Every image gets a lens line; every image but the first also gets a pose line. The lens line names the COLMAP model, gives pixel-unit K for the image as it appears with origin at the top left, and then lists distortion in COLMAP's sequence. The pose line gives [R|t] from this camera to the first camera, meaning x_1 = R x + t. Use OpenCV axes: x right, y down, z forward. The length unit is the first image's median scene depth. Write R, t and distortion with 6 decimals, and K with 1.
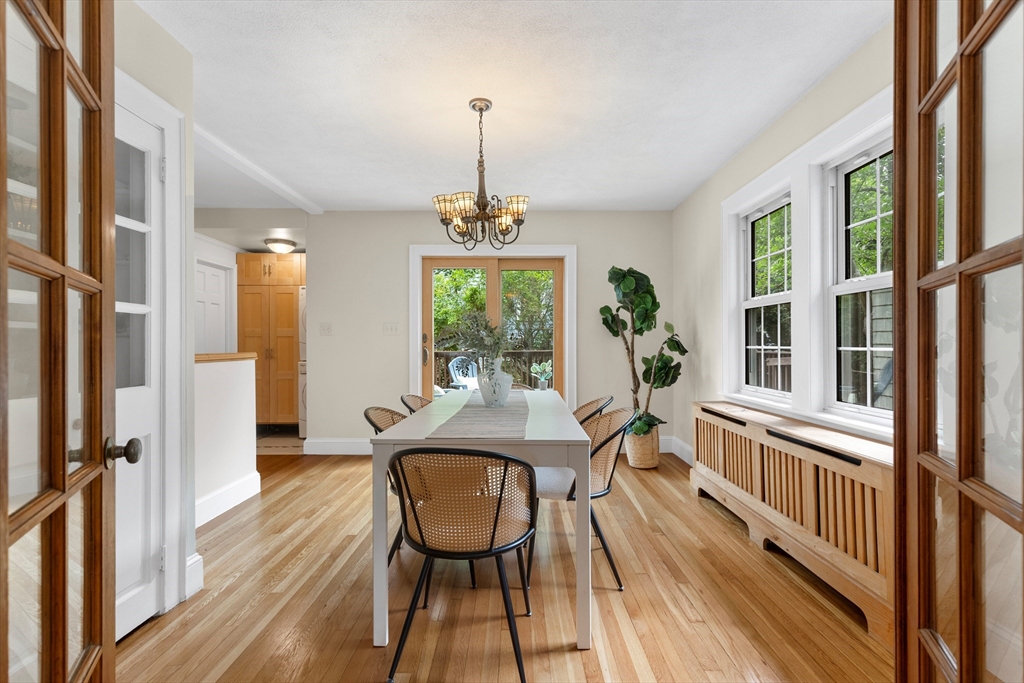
lens RADIAL K [[477.1, 0, 508.9], [0, 477.1, 349.6], [0, 0, 1]] dist [0.002675, -0.000094]
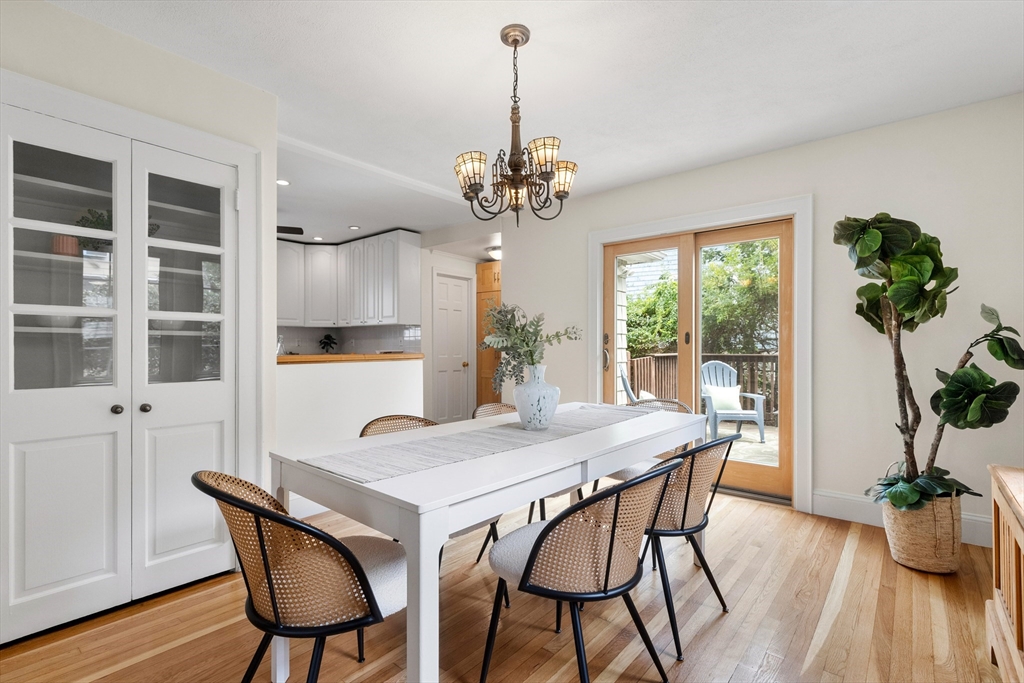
lens RADIAL K [[477.1, 0, 511.9], [0, 477.1, 350.7], [0, 0, 1]] dist [0.002675, -0.000094]
pose [[0.760067, 0.007450, -0.649802, 0.285020], [-0.007900, 0.999966, 0.002224, -0.003705], [0.649797, 0.003443, 0.760100, 0.267746]]
